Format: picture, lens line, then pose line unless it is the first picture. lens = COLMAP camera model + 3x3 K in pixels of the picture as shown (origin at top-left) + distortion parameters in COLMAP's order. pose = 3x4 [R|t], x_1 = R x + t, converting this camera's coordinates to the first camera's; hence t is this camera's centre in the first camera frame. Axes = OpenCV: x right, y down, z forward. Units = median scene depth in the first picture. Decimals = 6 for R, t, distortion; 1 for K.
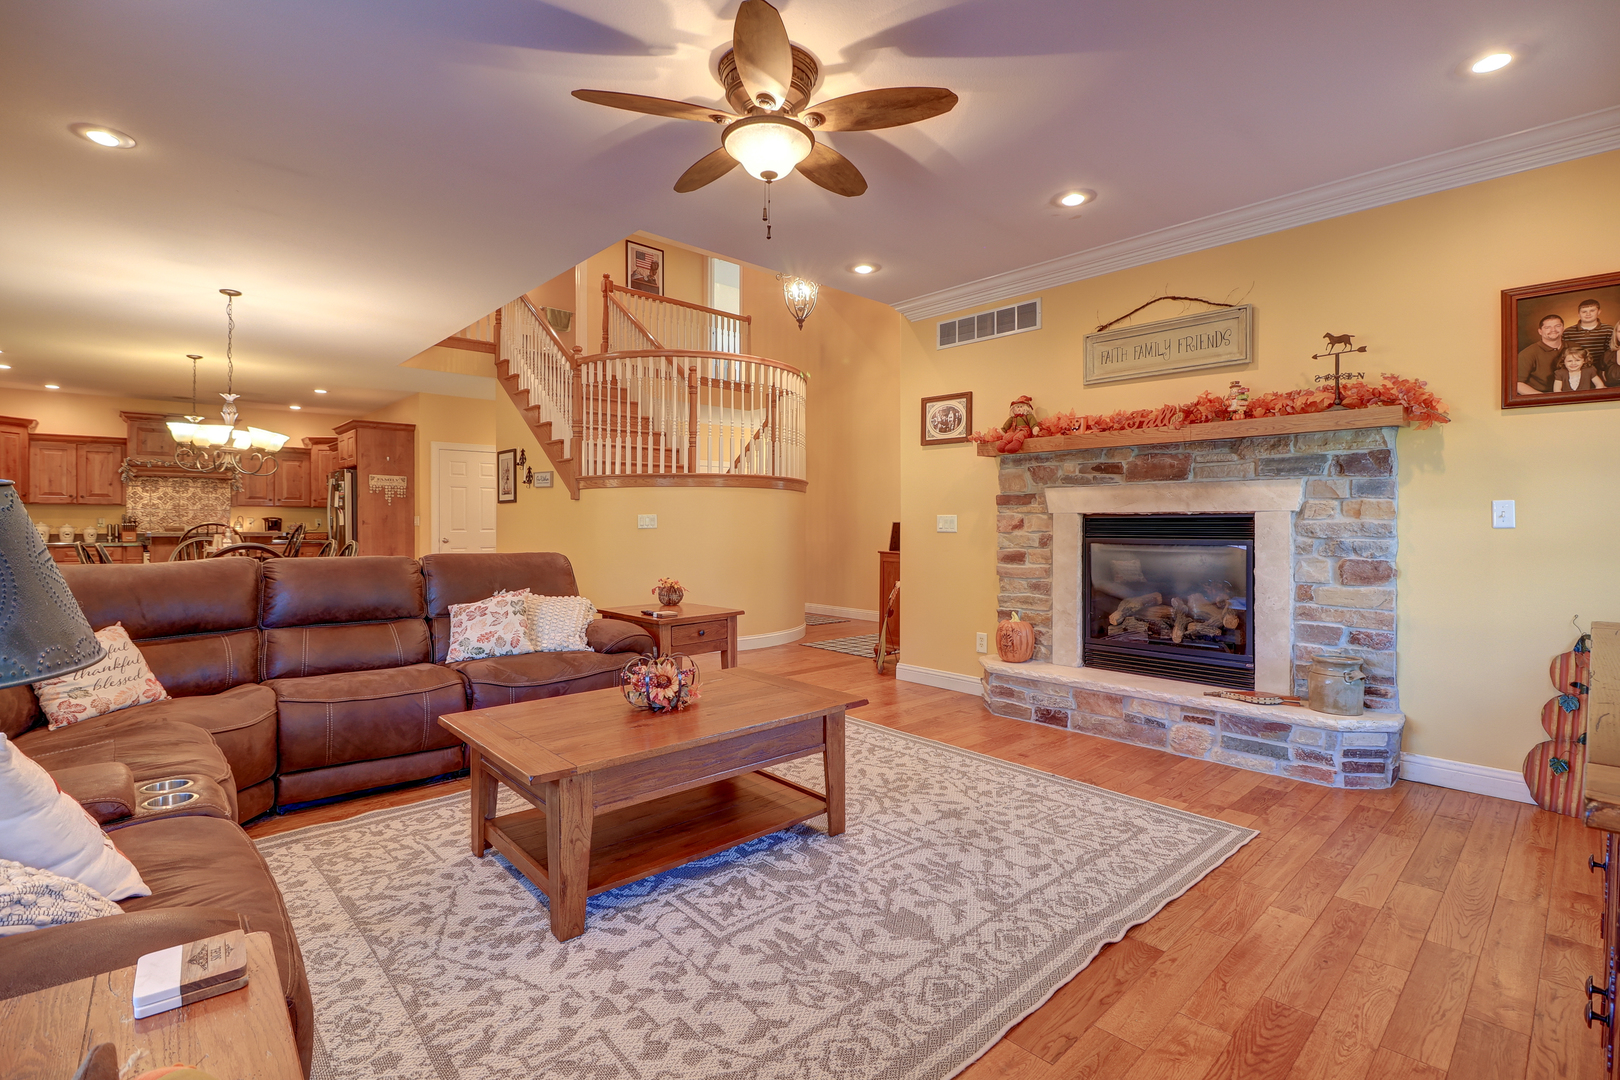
lens RADIAL K [[743.4, 0, 812.2], [0, 743.4, 526.2], [0, 0, 1]] dist [-0.005549, -0.009204]
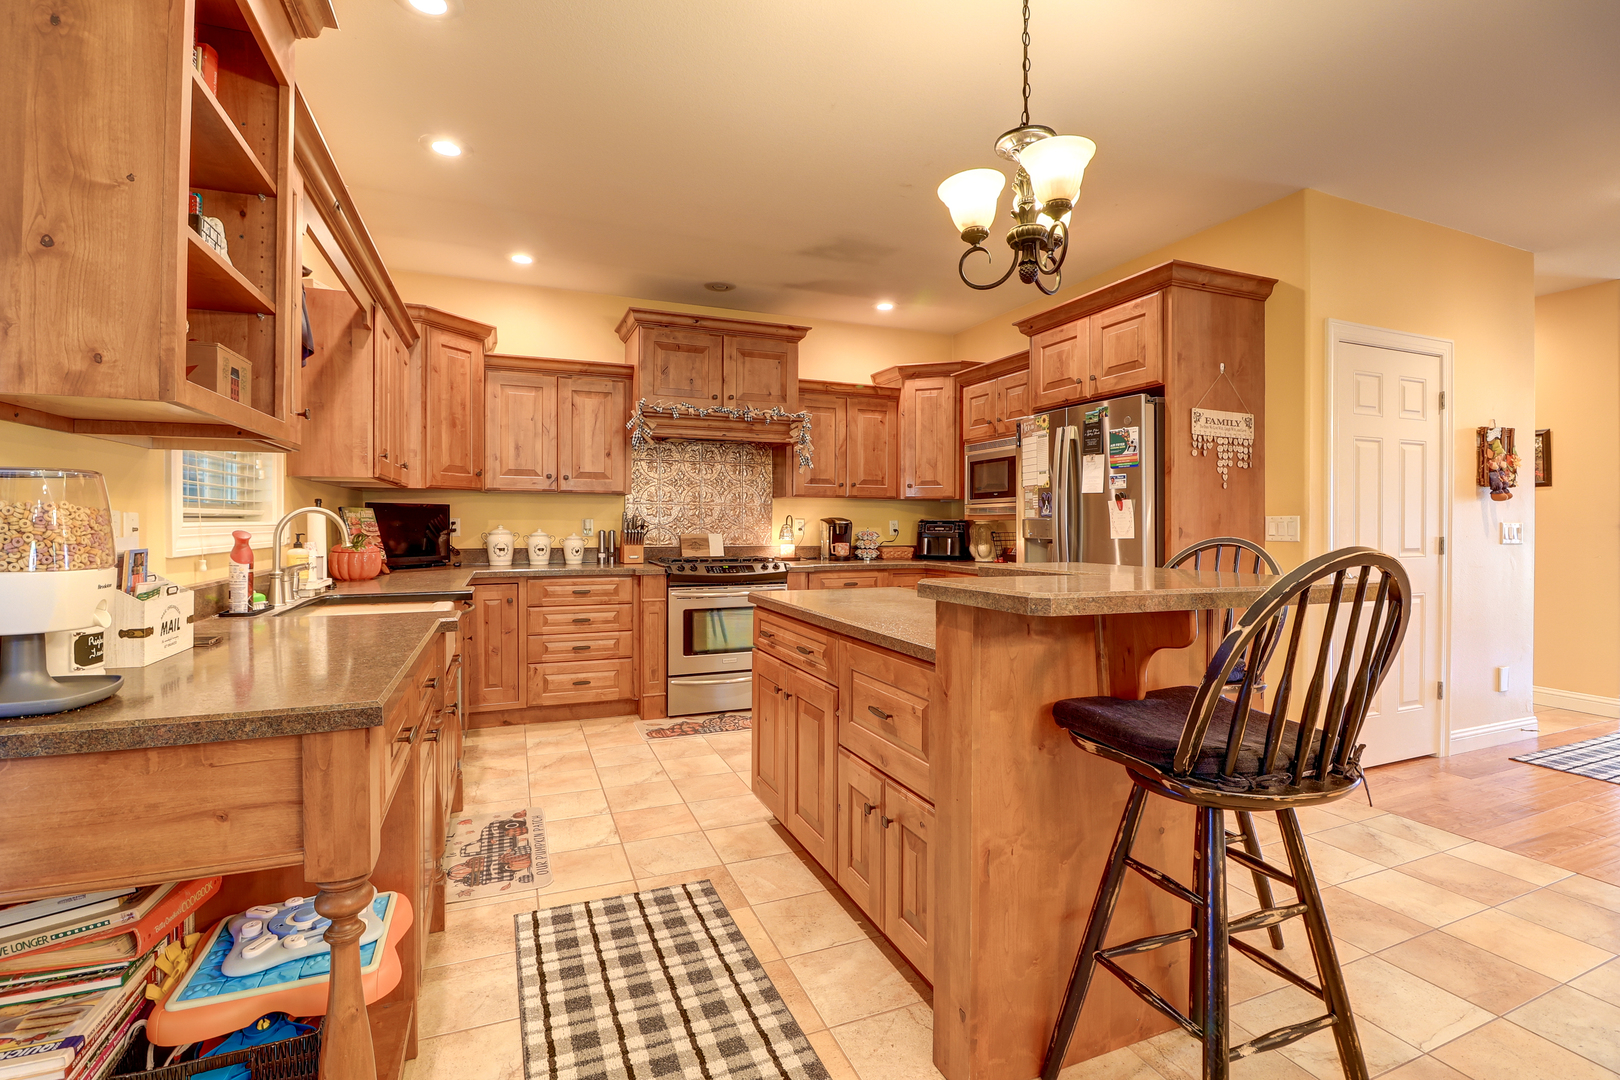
lens RADIAL K [[743.4, 0, 817.9], [0, 743.4, 528.0], [0, 0, 1]] dist [-0.005549, -0.009204]
pose [[0.933947, 0.006878, -0.357345, -1.053127], [-0.005813, 0.999975, 0.004056, -0.012855], [0.357364, -0.001711, 0.933964, 0.939028]]
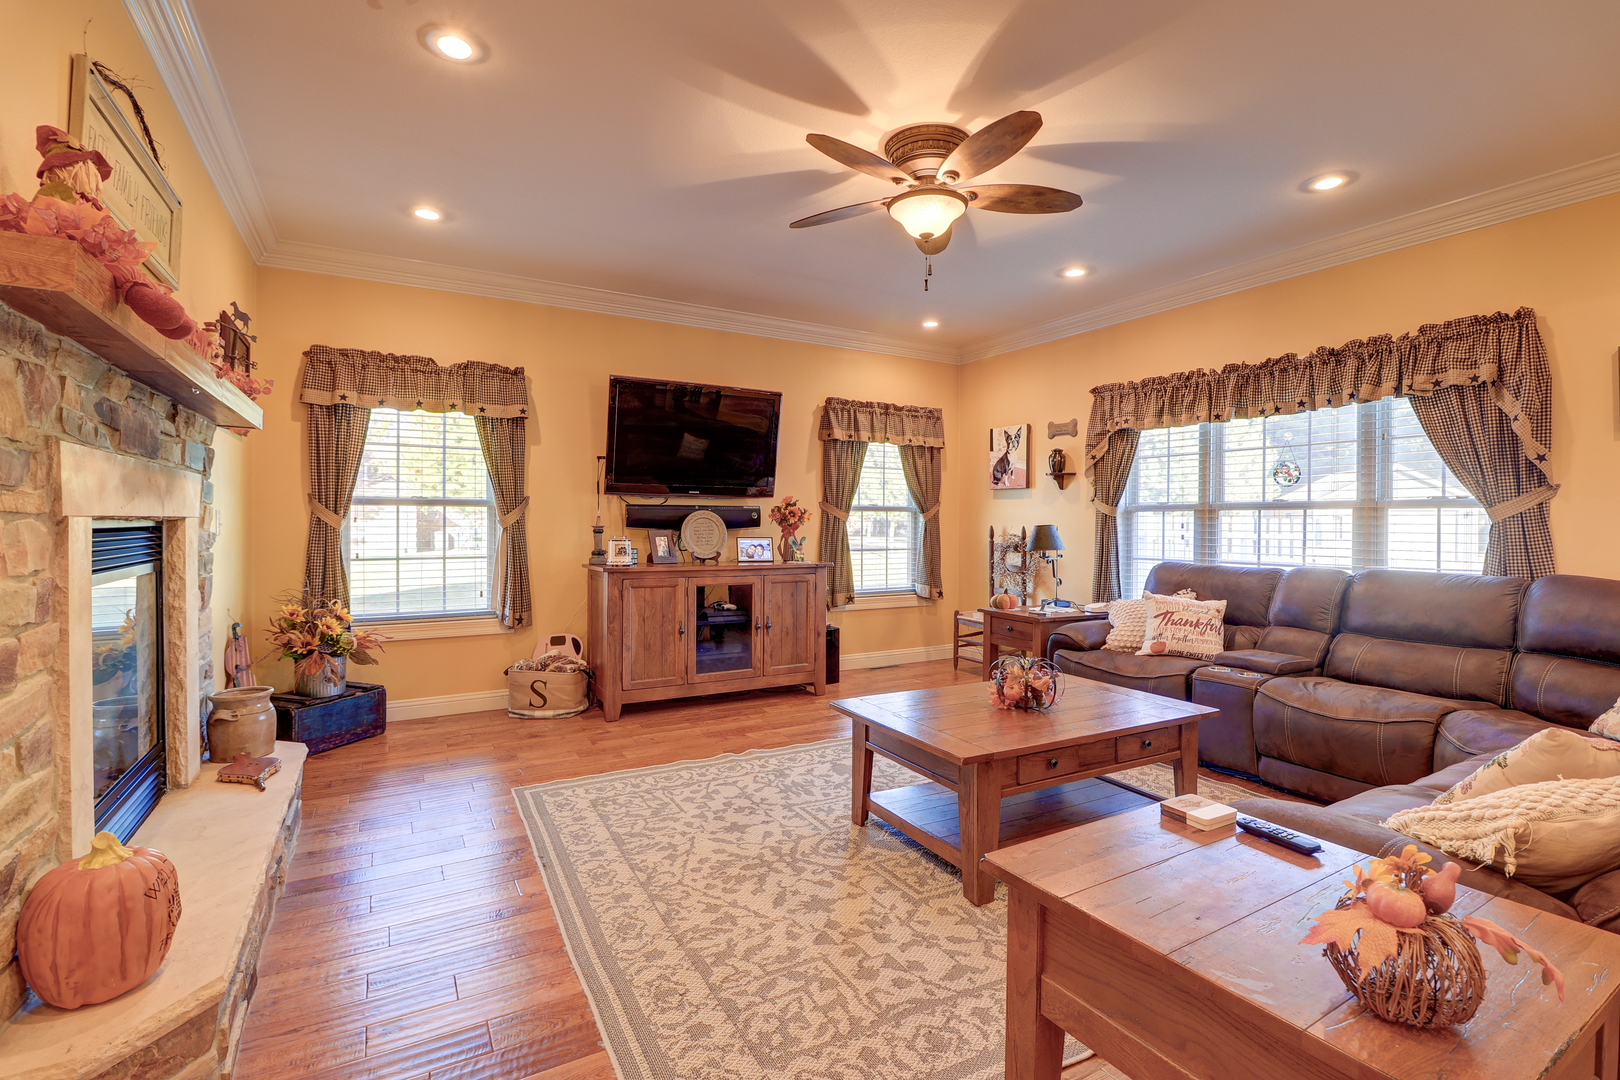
lens RADIAL K [[743.4, 0, 815.0], [0, 743.4, 526.5], [0, 0, 1]] dist [-0.005549, -0.009204]
pose [[-0.973912, -0.003115, 0.226906, -0.076708], [-0.001597, 0.999975, 0.006870, -0.012281], [-0.226922, 0.006329, -0.973892, 1.072936]]
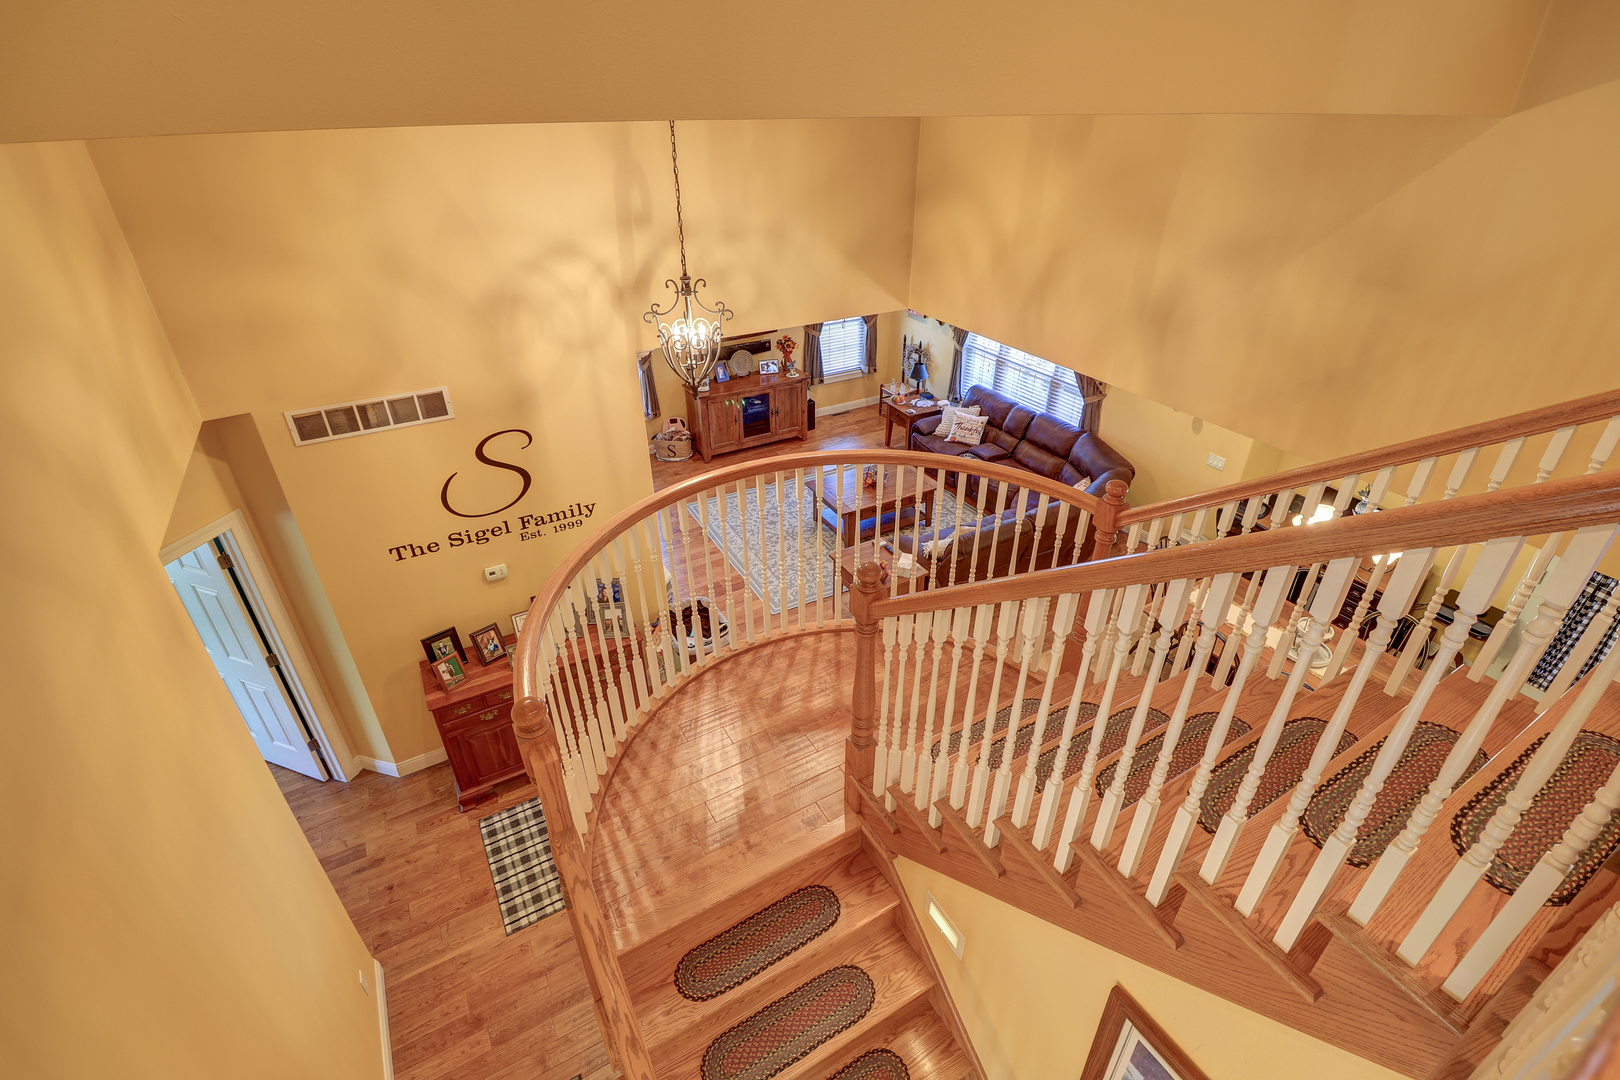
lens RADIAL K [[743.4, 0, 810.8], [0, 743.4, 533.4], [0, 0, 1]] dist [-0.005549, -0.009204]
pose [[-0.974091, -0.110967, 0.197059, -0.284587], [0.006616, 0.856992, 0.515287, -0.568793], [-0.226058, 0.503240, -0.834055, 1.847728]]
